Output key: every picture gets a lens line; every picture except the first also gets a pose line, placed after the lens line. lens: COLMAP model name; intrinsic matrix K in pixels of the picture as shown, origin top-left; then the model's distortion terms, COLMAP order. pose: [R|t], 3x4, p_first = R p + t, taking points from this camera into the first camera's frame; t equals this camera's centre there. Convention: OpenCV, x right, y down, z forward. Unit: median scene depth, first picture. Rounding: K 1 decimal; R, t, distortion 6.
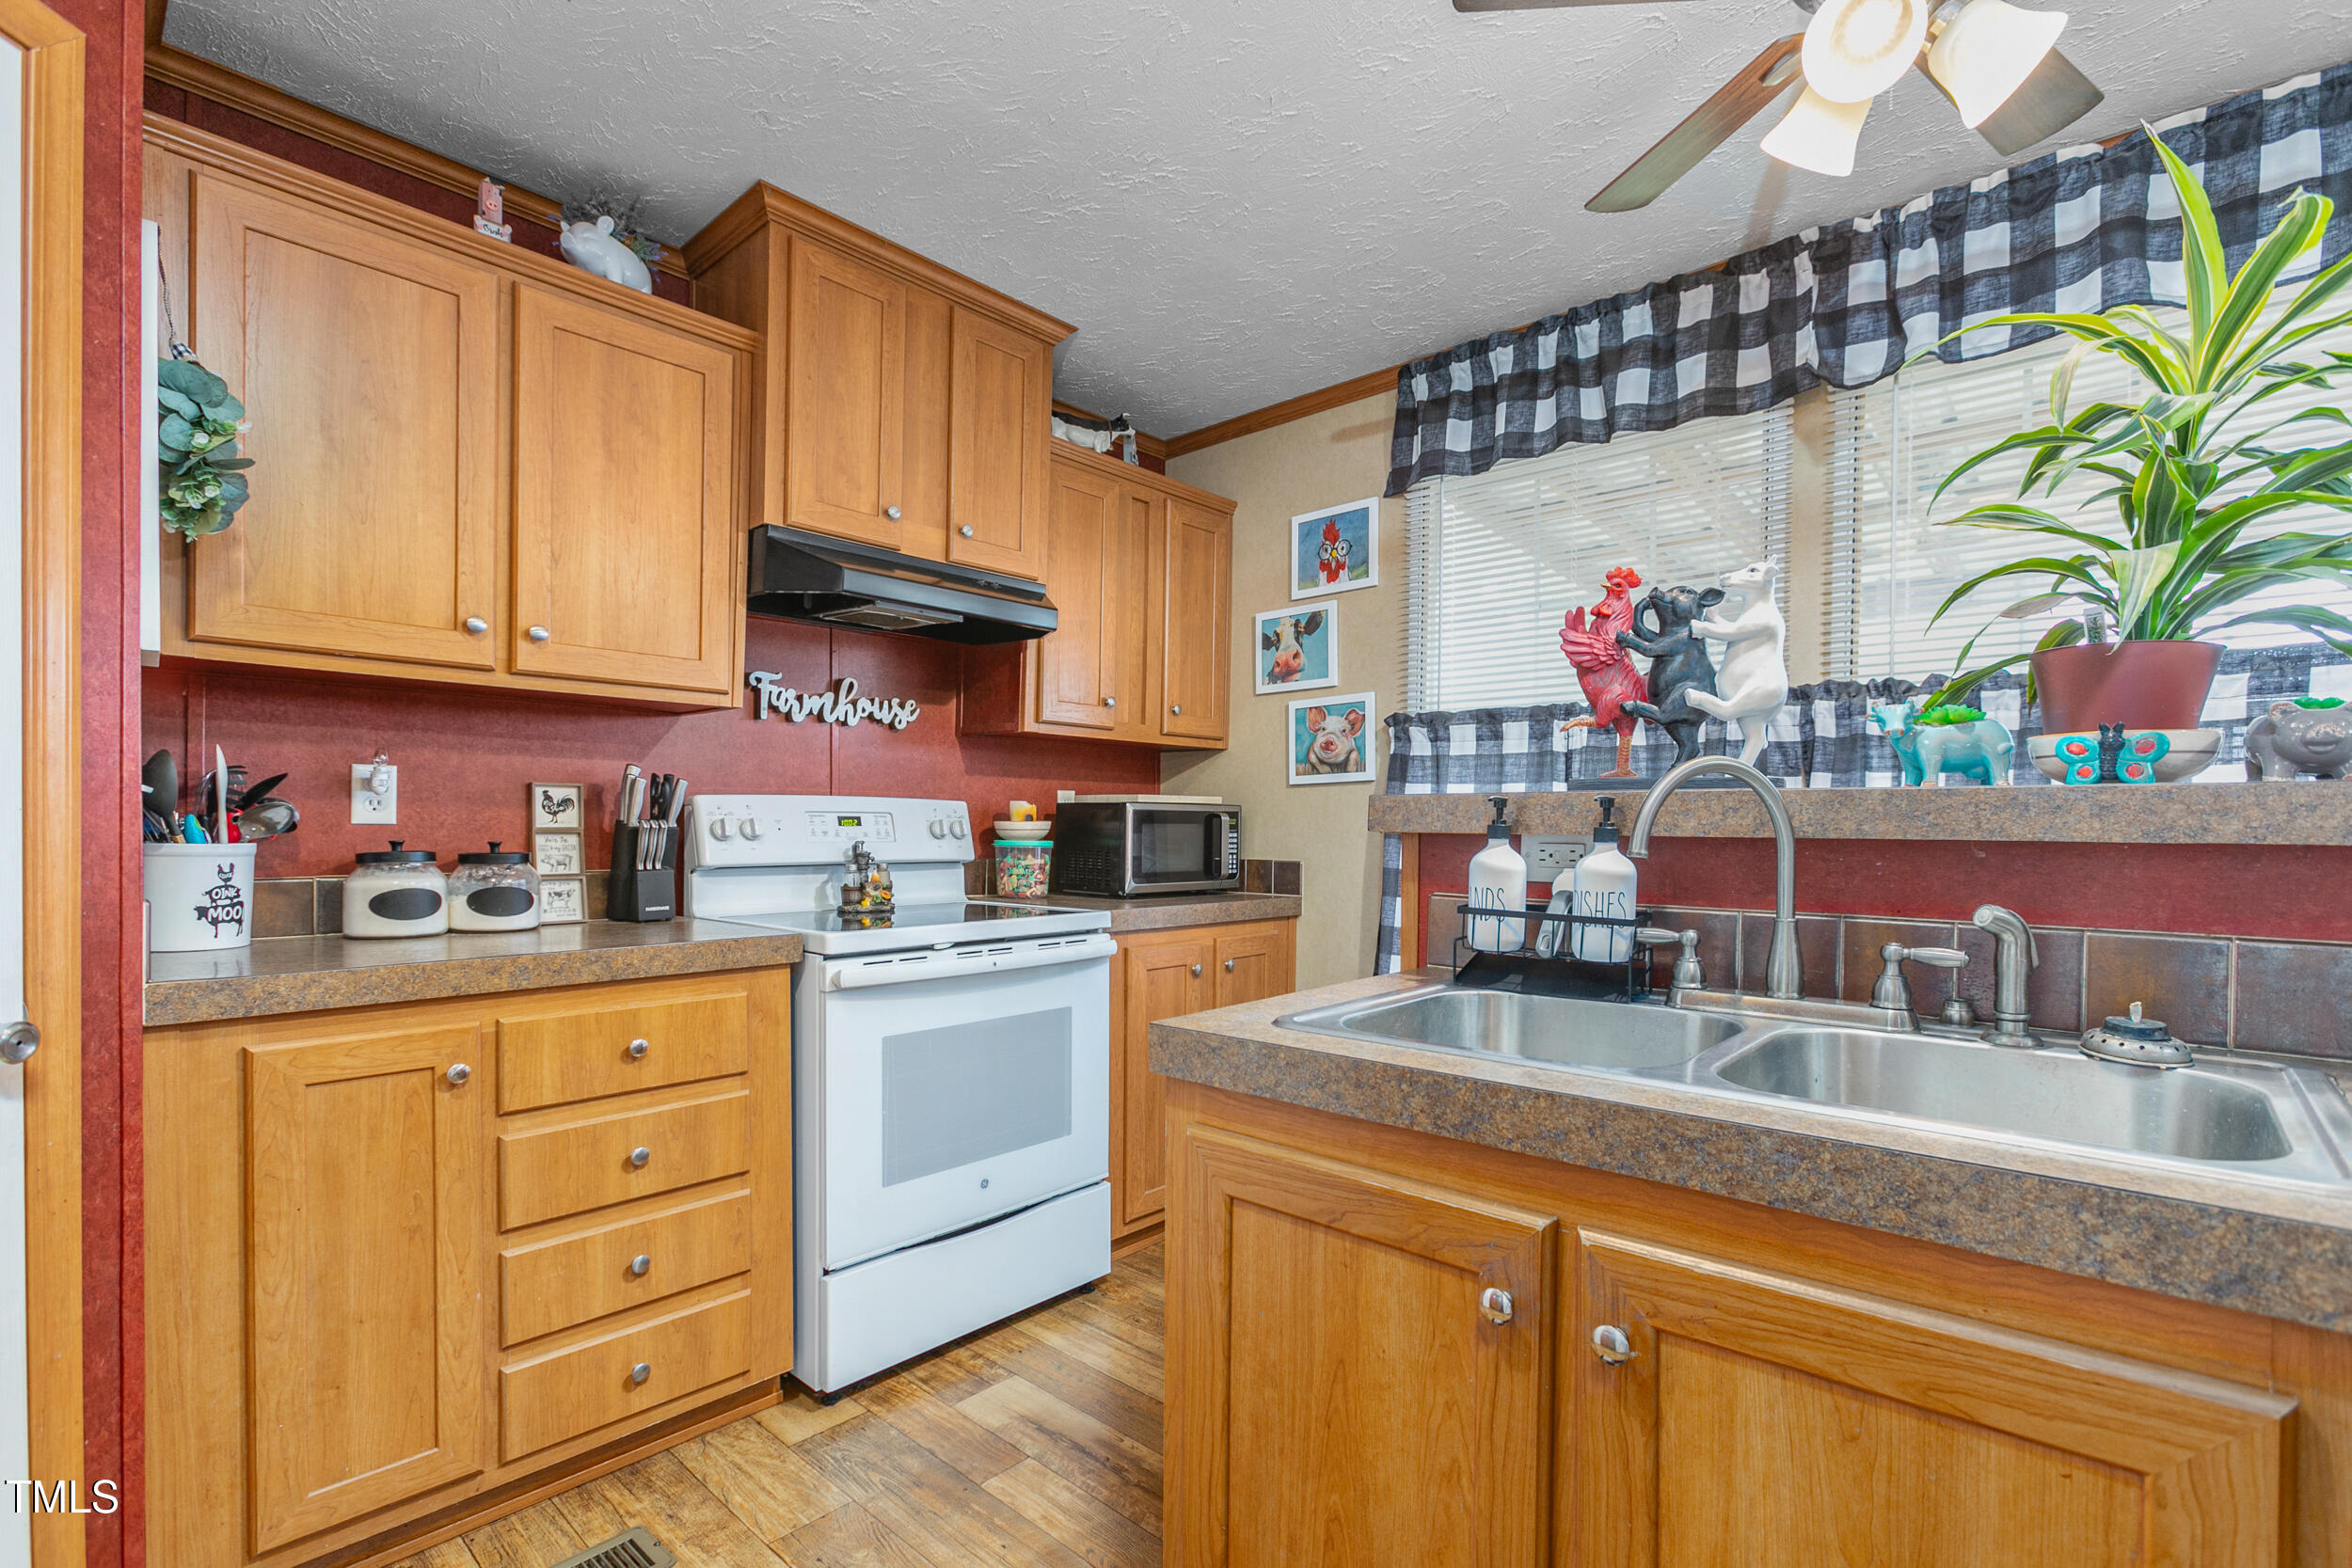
lens RADIAL K [[1065.2, 0, 1216.3], [0, 1065.2, 831.7], [0, 0, 1]] dist [-0.006298, 0.001417]
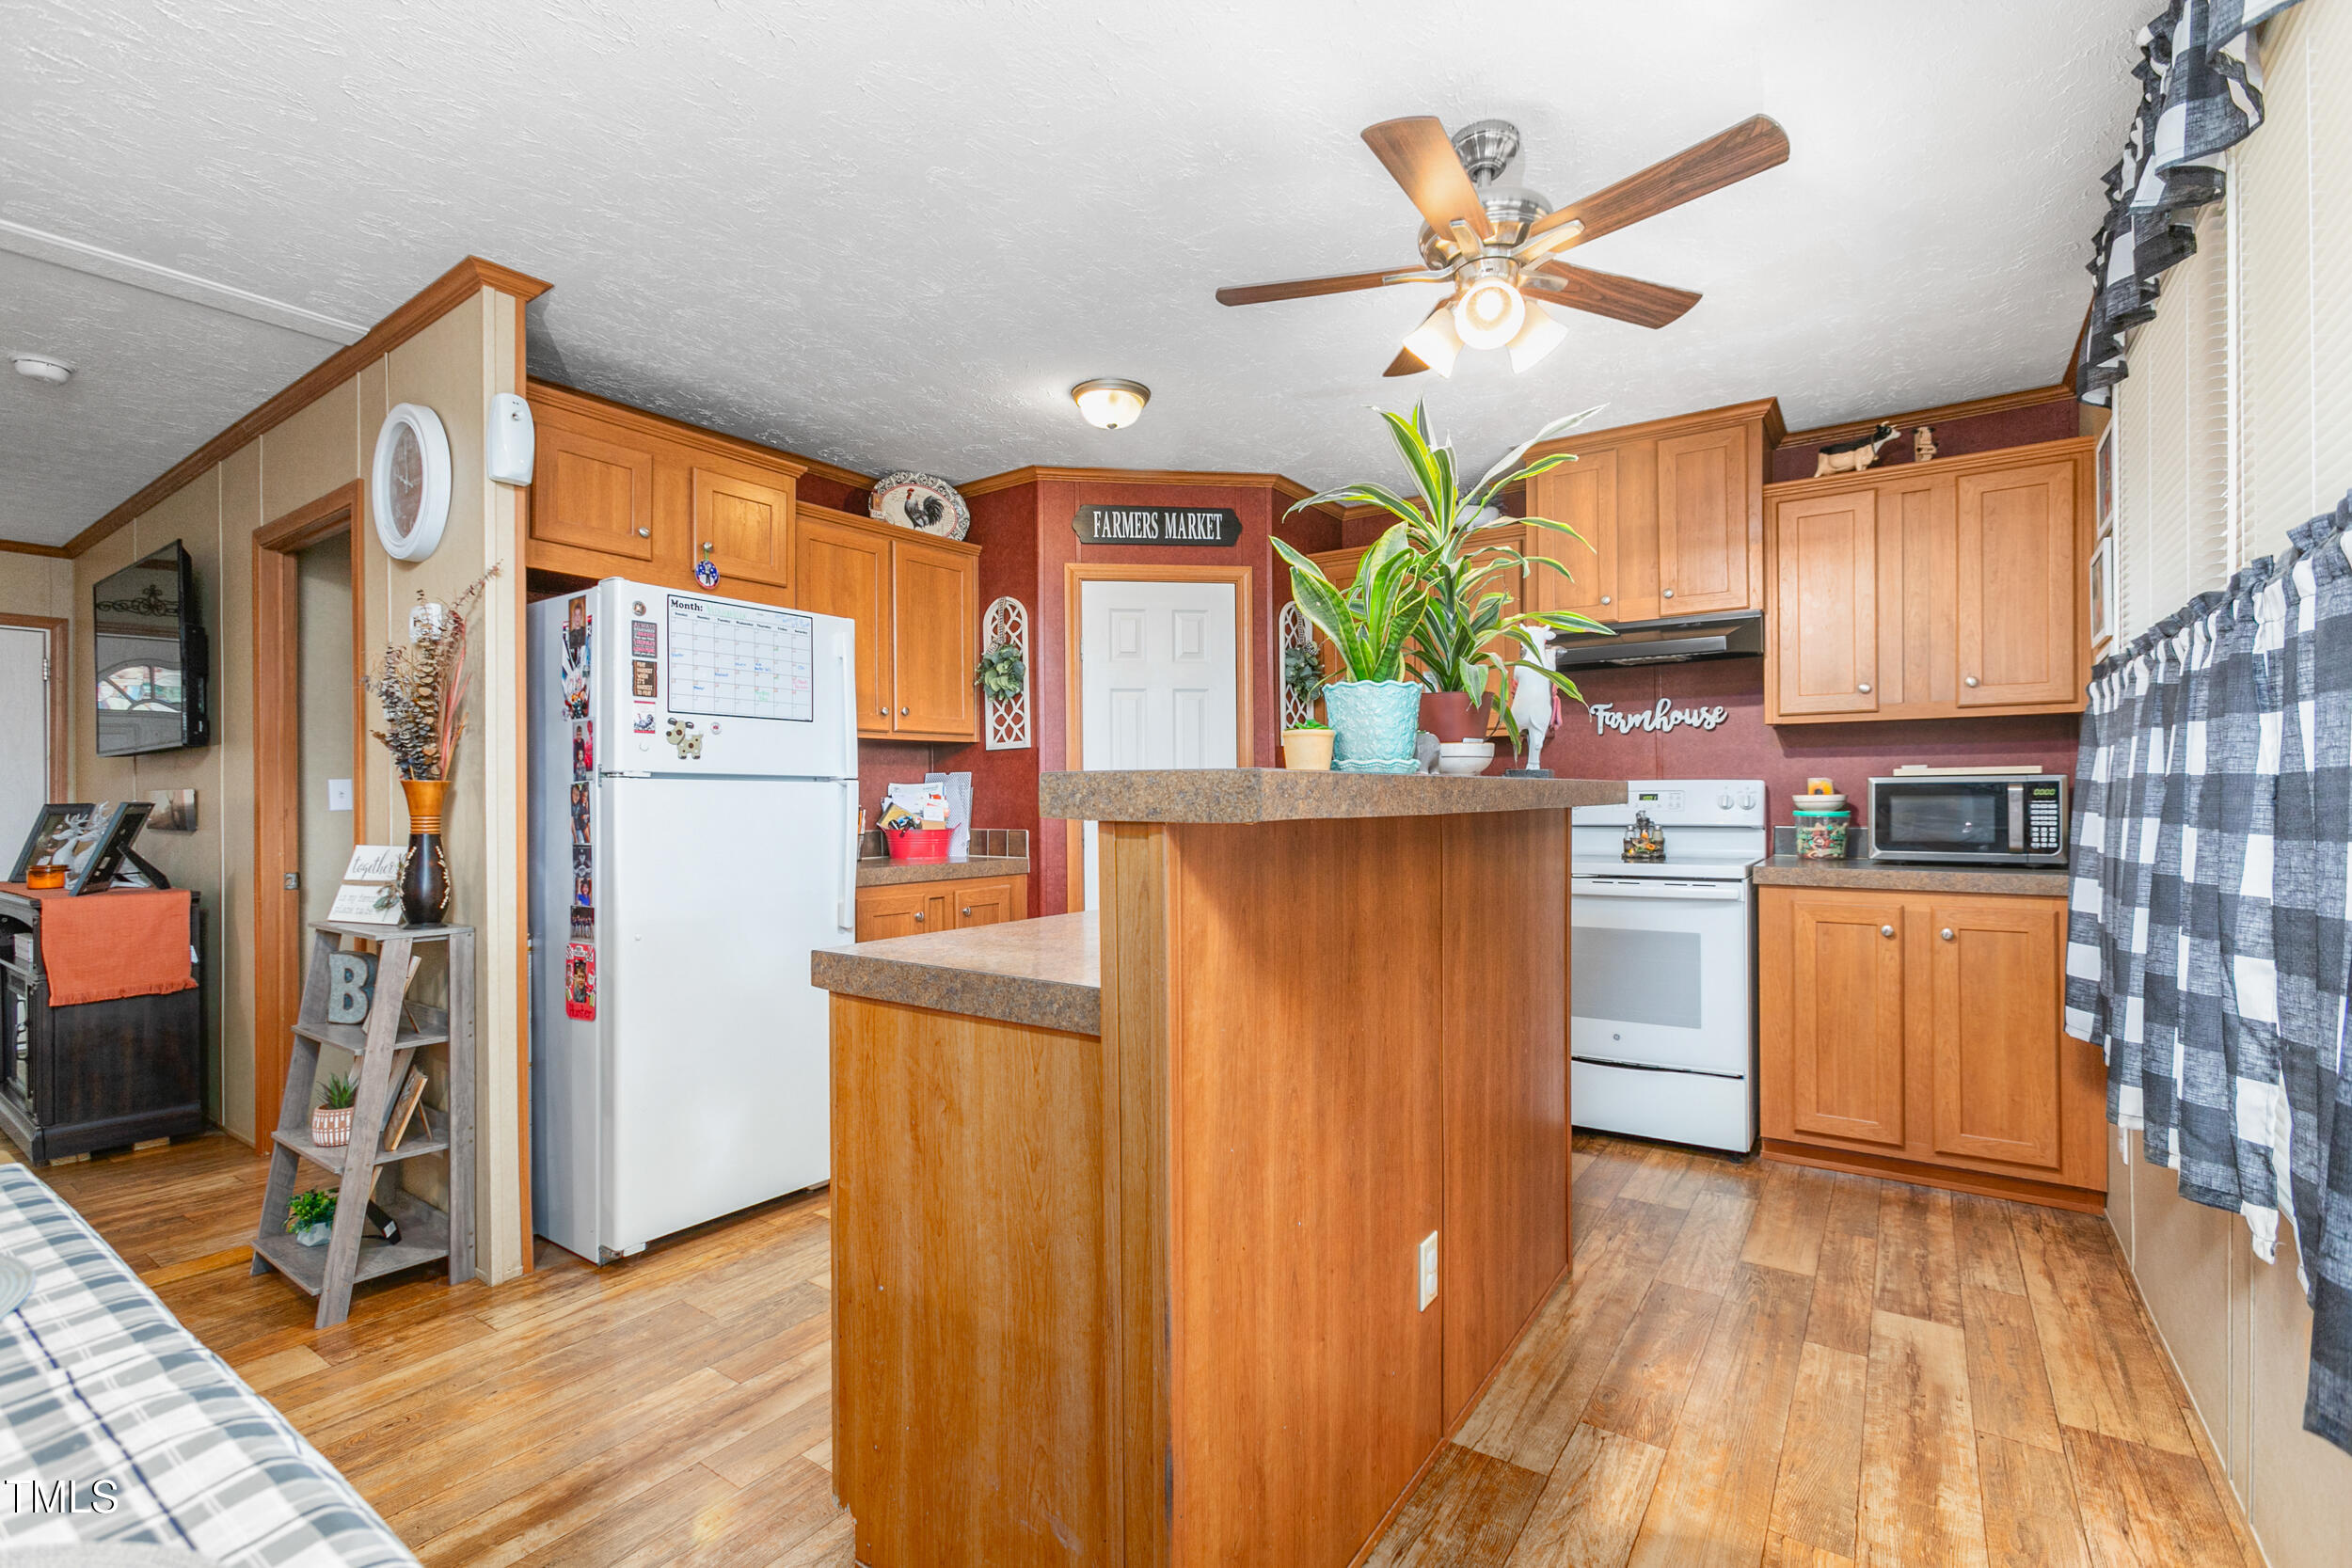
lens RADIAL K [[1065.2, 0, 1175.7], [0, 1065.2, 796.1], [0, 0, 1]] dist [-0.006298, 0.001417]
pose [[0.117622, -0.009953, -0.993009, 1.052543], [0.001035, 0.999950, -0.009900, 0.003145], [0.993058, 0.000137, 0.117626, 0.166873]]
